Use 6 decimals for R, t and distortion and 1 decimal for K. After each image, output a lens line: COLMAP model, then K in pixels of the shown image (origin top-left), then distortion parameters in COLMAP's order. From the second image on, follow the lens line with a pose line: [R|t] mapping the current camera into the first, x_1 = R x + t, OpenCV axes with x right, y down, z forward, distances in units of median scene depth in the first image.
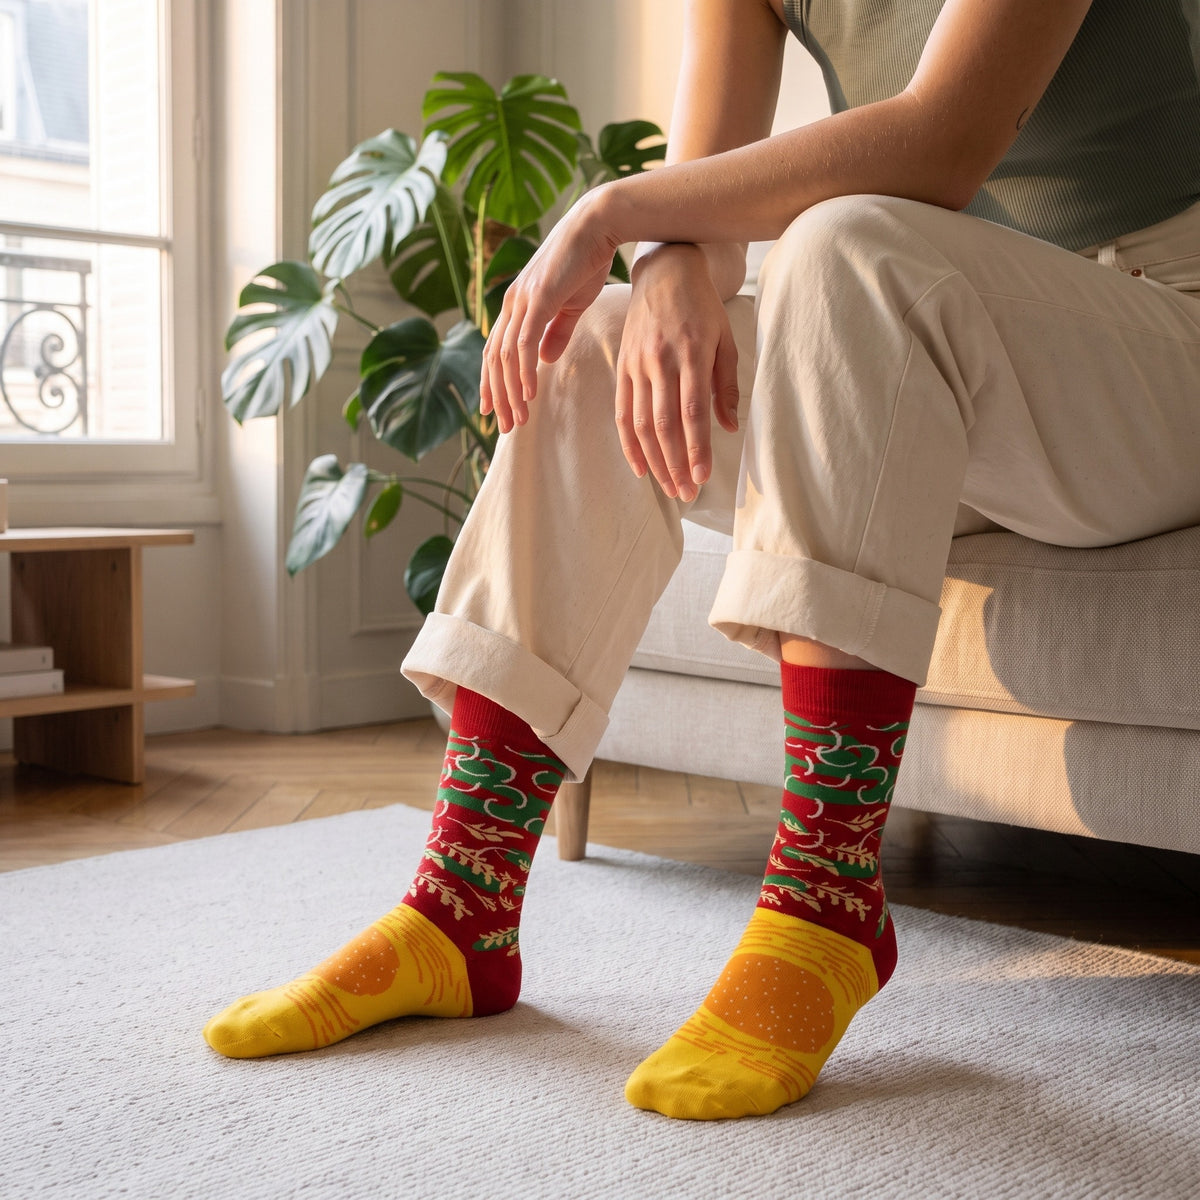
lens RADIAL K [[2284.8, 0, 600.0], [0, 2284.8, 600.1], [0, 0, 1]] dist [-0.013438, 0.004822]
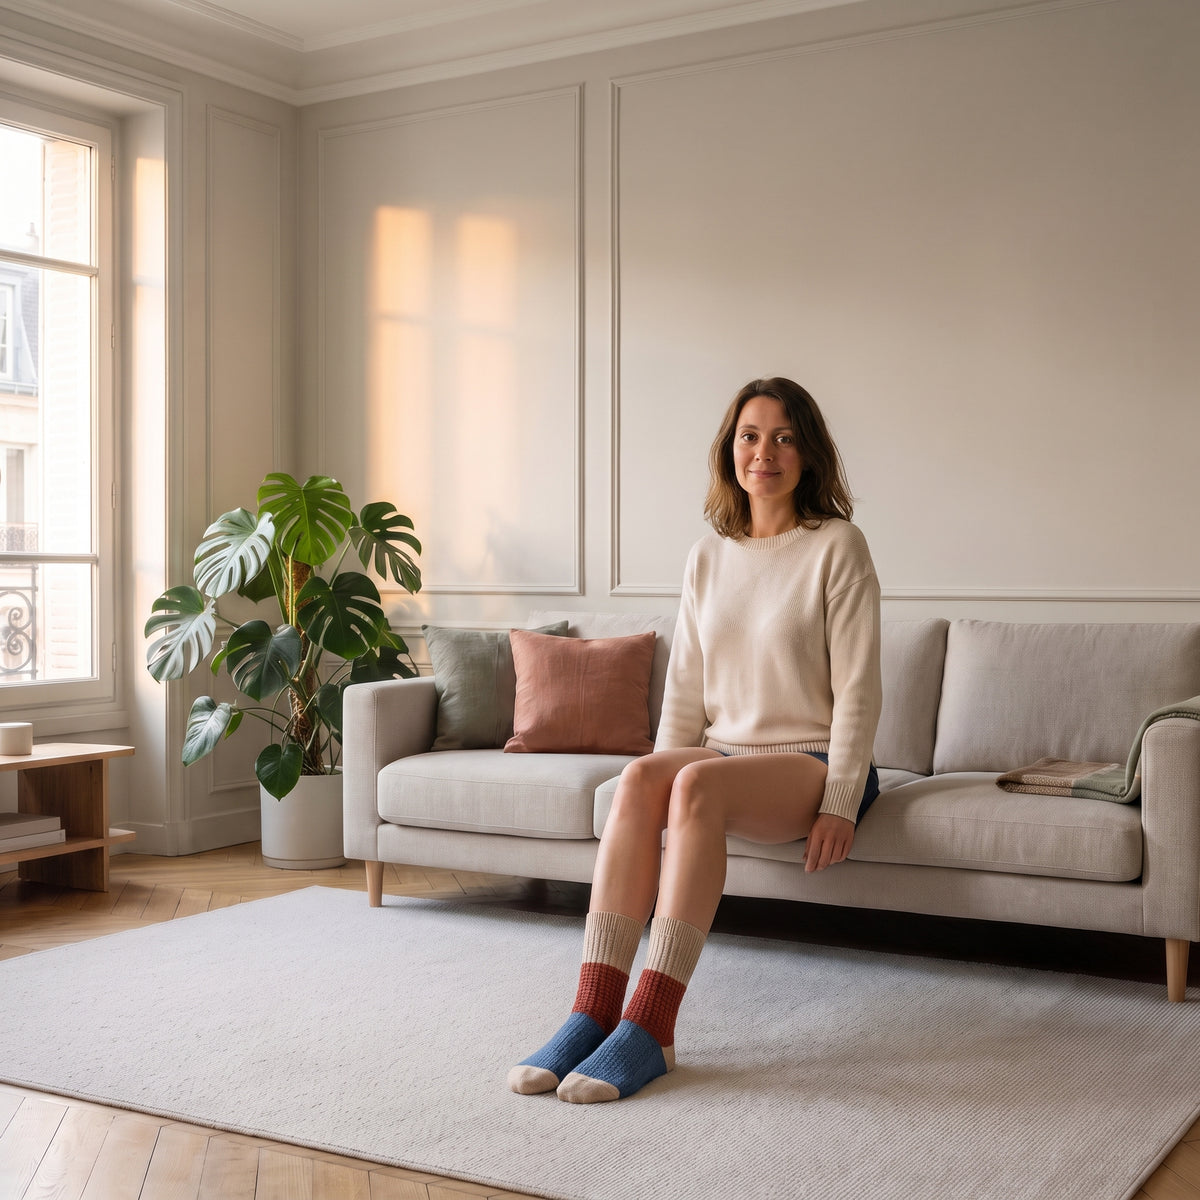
lens RADIAL K [[1826.1, 0, 601.1], [0, 1826.1, 605.6], [0, 0, 1]] dist [-0.116291, 0.173882]
pose [[0.990078, -0.013532, 0.139864, -0.014498], [0.022544, 0.997756, -0.063049, -0.039339], [-0.138697, 0.065577, 0.988161, -0.409281]]
